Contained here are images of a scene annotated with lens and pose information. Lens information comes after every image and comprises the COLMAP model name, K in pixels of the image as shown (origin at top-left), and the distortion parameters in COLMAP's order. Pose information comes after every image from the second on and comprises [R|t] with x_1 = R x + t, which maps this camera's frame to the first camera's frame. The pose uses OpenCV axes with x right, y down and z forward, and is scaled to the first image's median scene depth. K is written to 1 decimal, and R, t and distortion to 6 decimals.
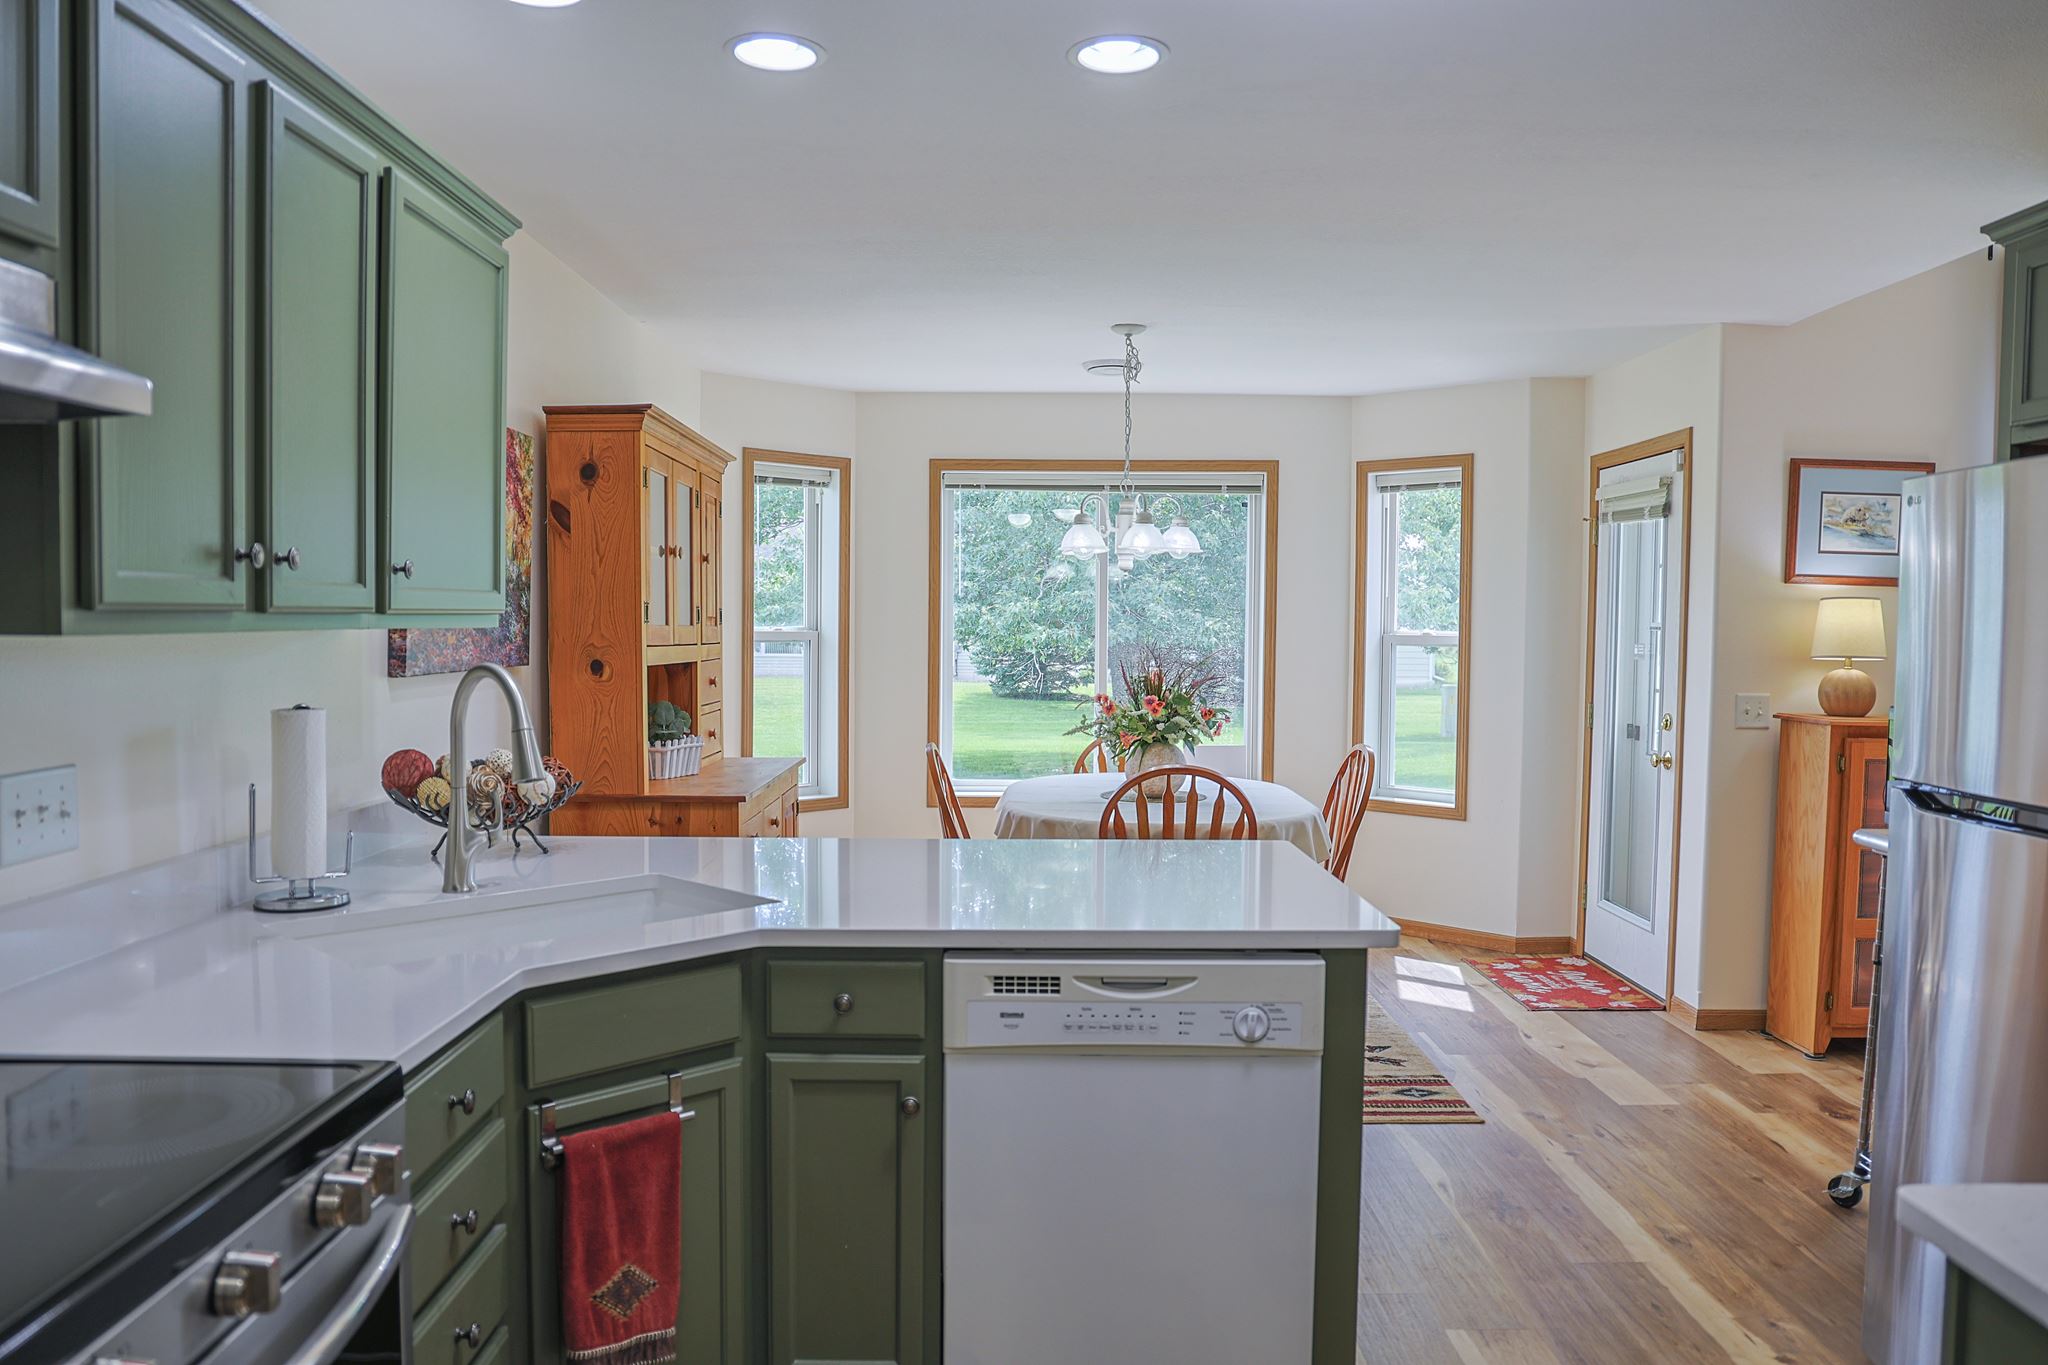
lens RADIAL K [[1486.9, 0, 1024.9], [0, 1486.9, 692.1], [0, 0, 1]] dist [-0.089993, 0.060509]
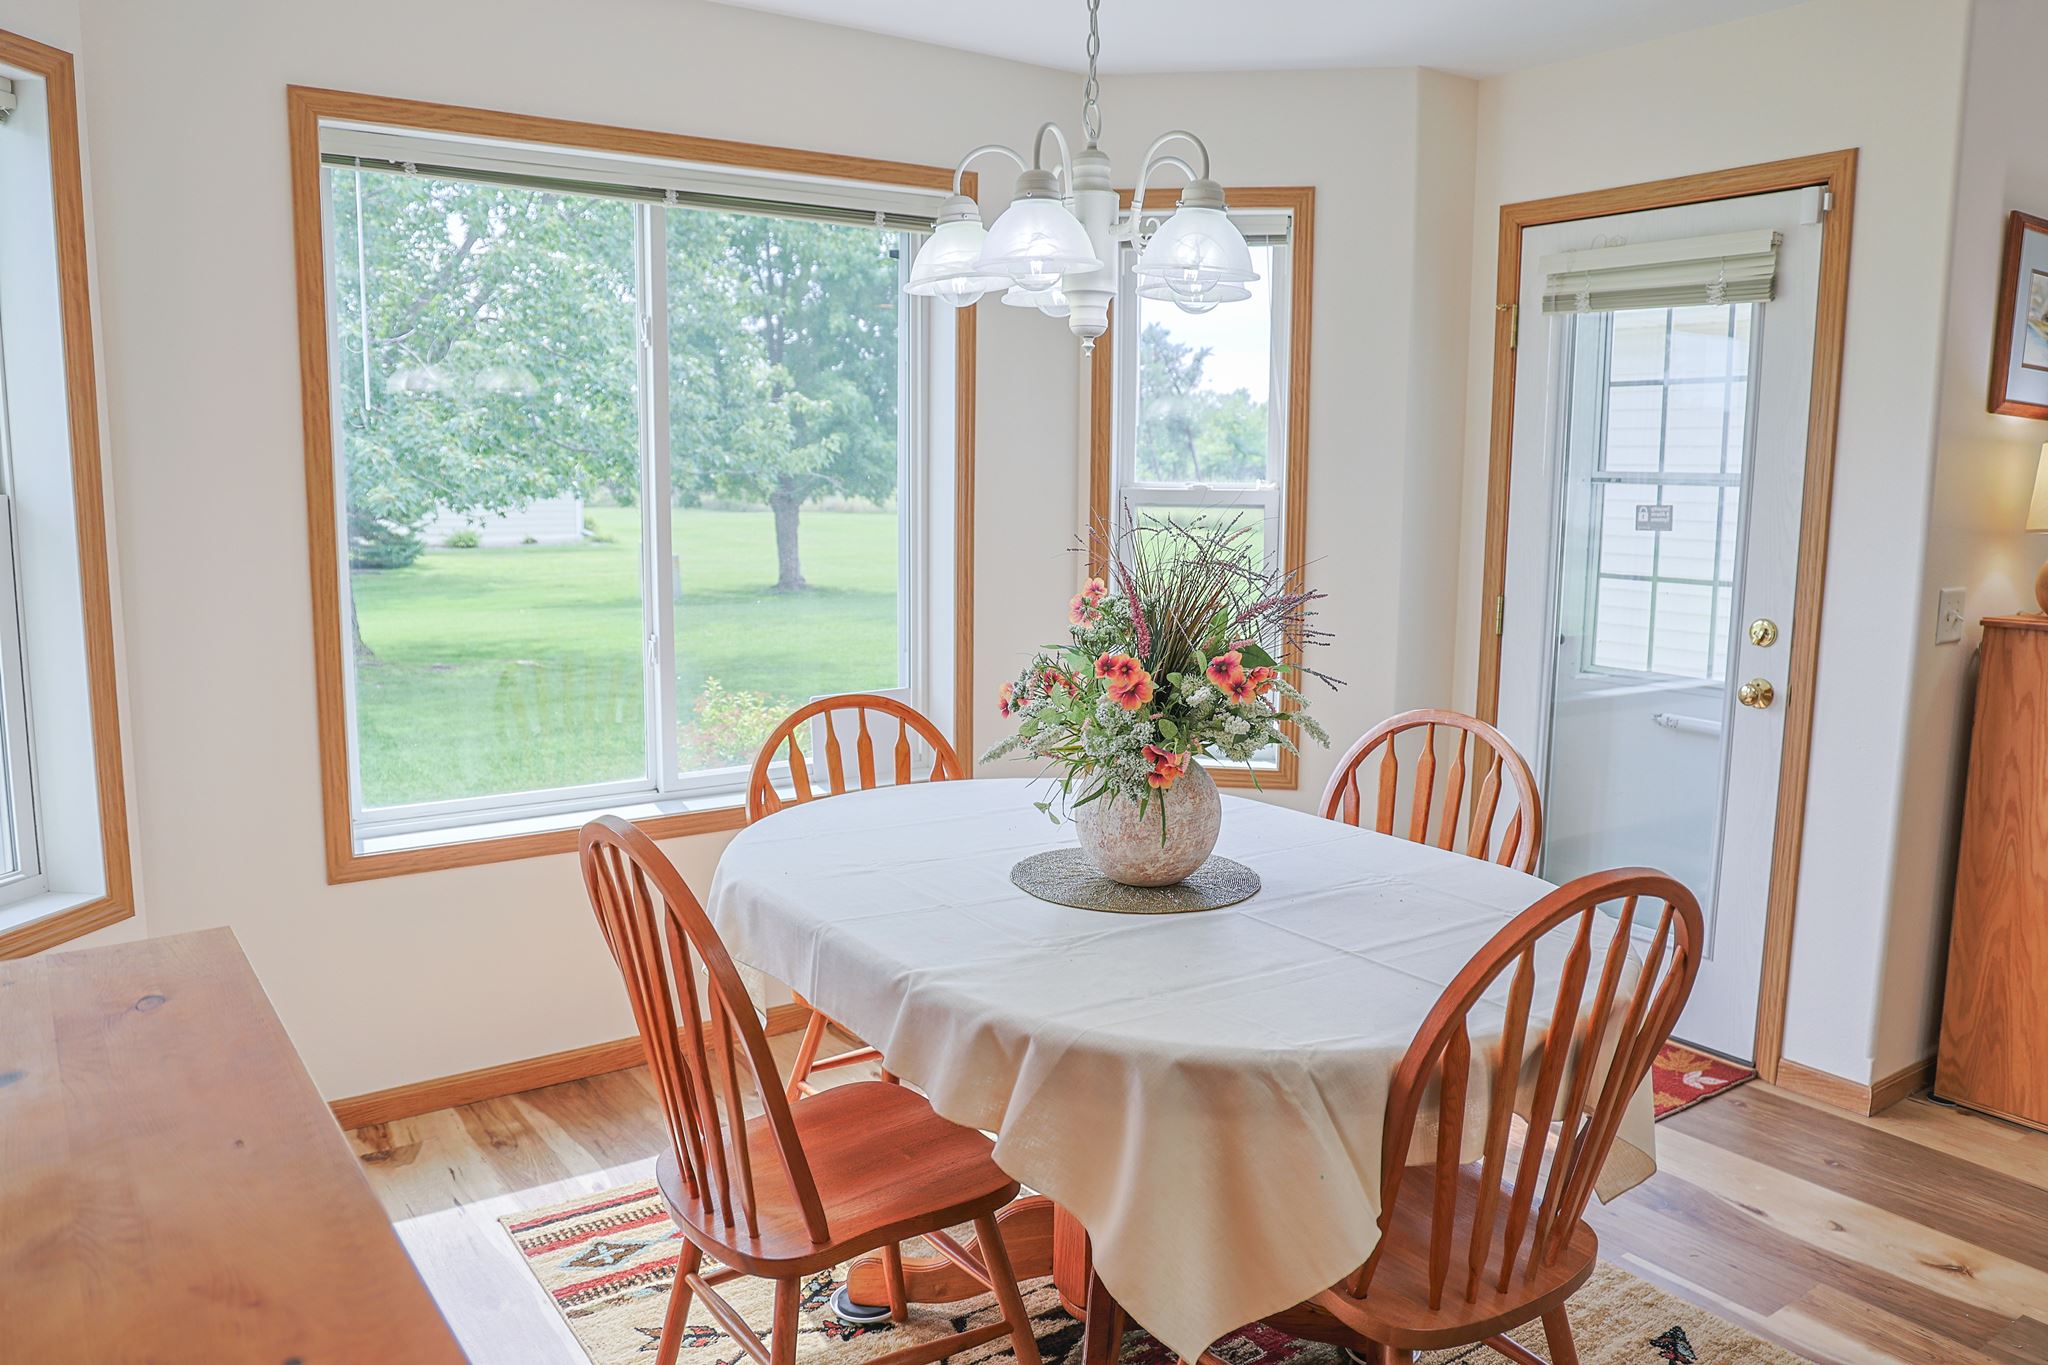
lens RADIAL K [[1486.9, 0, 1024.9], [0, 1486.9, 692.1], [0, 0, 1]] dist [-0.089993, 0.060509]
pose [[0.820920, -0.083971, 0.564835, -0.181091], [0.024889, 0.993451, 0.111519, -0.032770], [-0.570500, -0.077490, 0.817634, 0.684936]]
